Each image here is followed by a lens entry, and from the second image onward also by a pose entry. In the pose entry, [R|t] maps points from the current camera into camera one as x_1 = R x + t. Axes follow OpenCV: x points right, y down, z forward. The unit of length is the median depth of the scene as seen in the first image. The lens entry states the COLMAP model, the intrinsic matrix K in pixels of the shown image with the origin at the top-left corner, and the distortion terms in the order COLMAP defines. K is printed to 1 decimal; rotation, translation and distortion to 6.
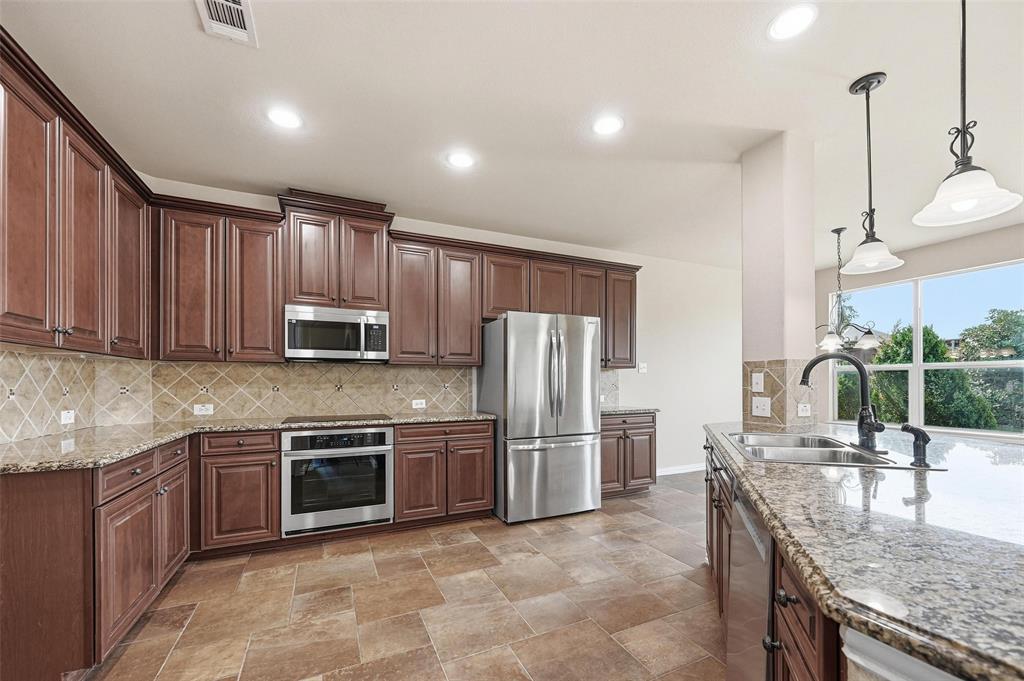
lens RADIAL K [[407.7, 0, 515.3], [0, 407.7, 382.2], [0, 0, 1]] dist [-0.004223, -0.000130]
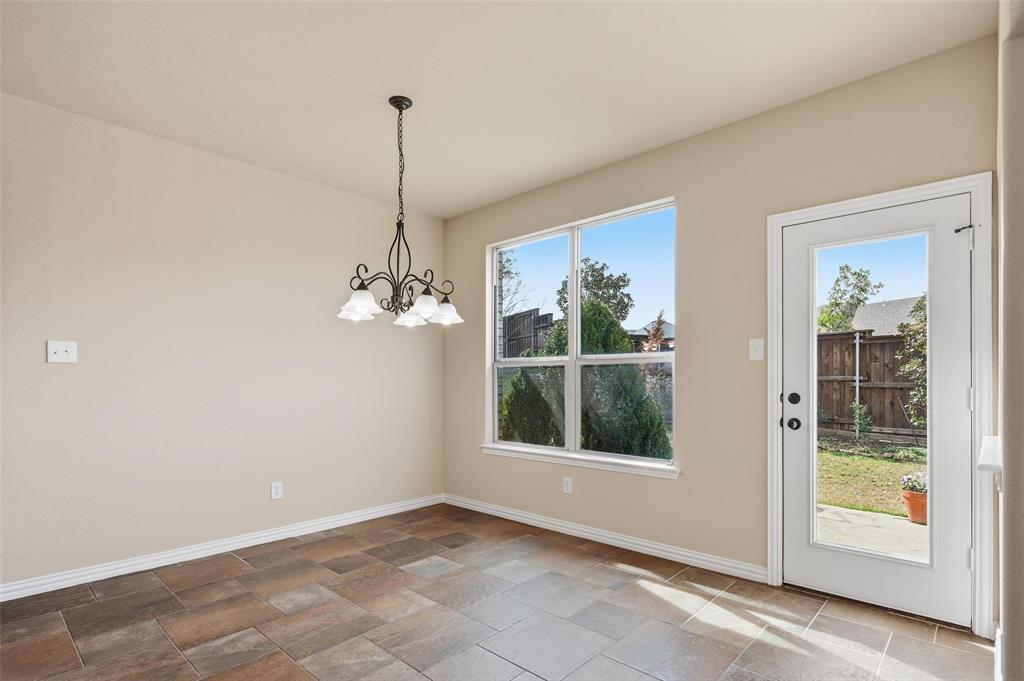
lens RADIAL K [[513.6, 0, 515.8], [0, 513.6, 382.1], [0, 0, 1]] dist [0.000843, -0.000051]
pose [[0.923030, 0.003069, 0.384715, 1.055047], [-0.004042, 0.999990, 0.001720, -0.006569], [-0.384706, -0.003143, 0.923034, 0.481886]]
